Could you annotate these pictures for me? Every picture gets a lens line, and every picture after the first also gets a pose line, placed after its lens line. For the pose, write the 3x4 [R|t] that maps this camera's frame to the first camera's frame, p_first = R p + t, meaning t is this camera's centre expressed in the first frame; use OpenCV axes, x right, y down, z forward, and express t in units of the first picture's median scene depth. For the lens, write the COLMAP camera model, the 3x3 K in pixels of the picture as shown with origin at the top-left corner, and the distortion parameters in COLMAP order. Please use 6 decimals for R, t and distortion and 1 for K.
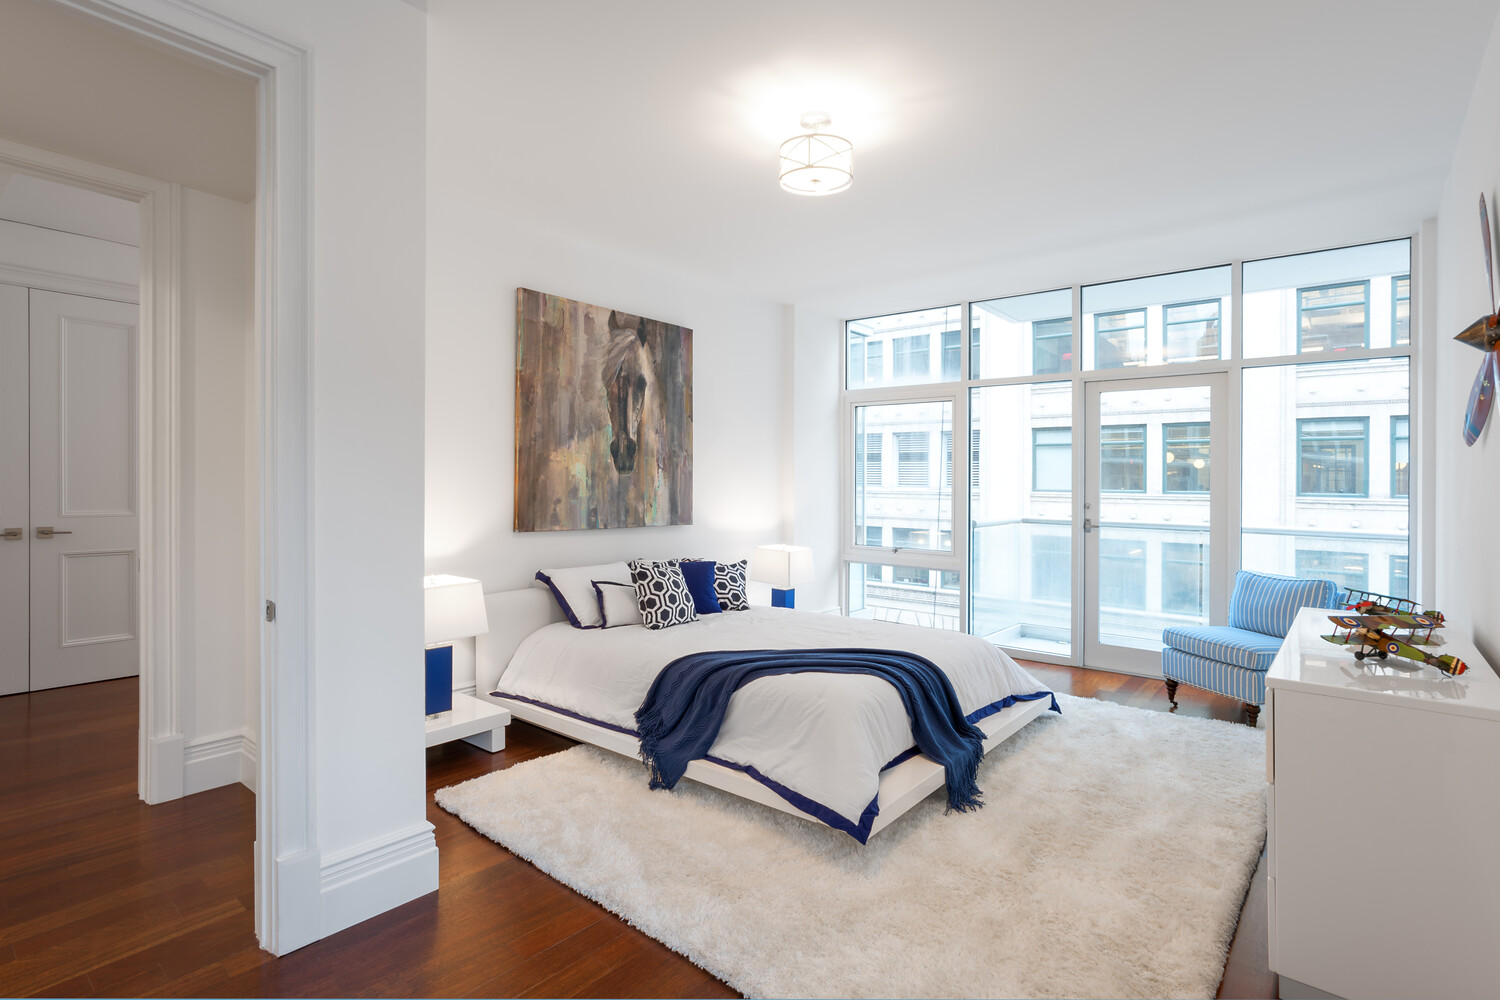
lens RADIAL K [[746.2, 0, 750.0], [0, 746.2, 500.0], [0, 0, 1]] dist [-0.002499, -0.000594]
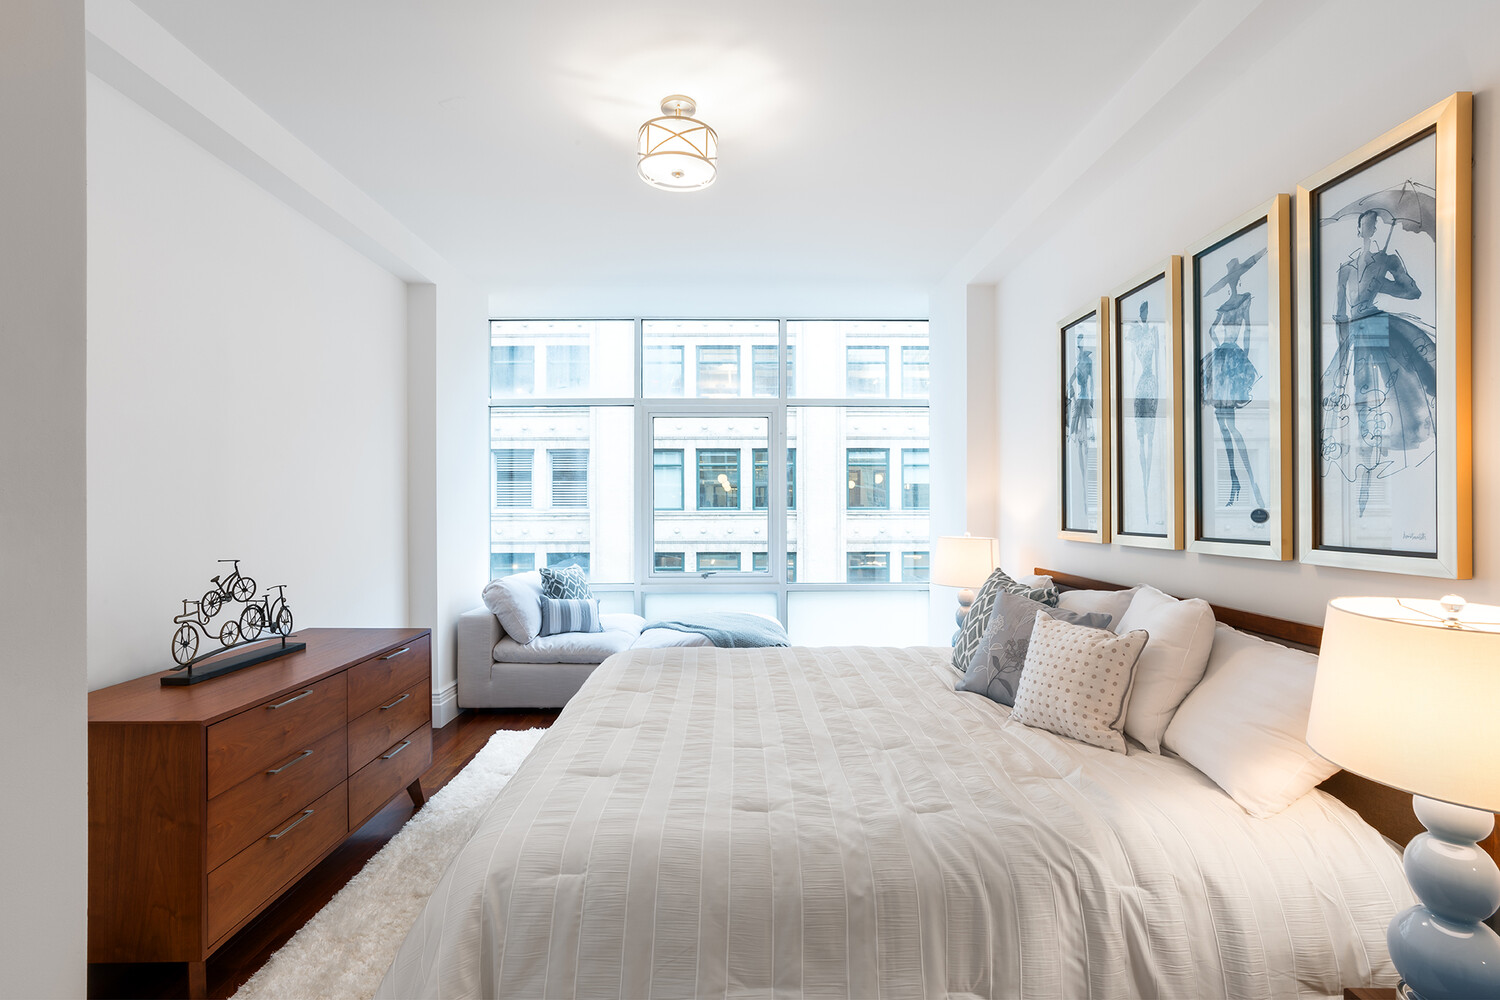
lens RADIAL K [[733.0, 0, 750.0], [0, 733.0, 500.0], [0, 0, 1]] dist [-0.000177, -0.000006]
pose [[0.764928, -0.011443, 0.644015, -0.194448], [0.028514, 0.999464, -0.016109, -0.006490], [-0.643485, 0.030685, 0.764844, 0.160109]]
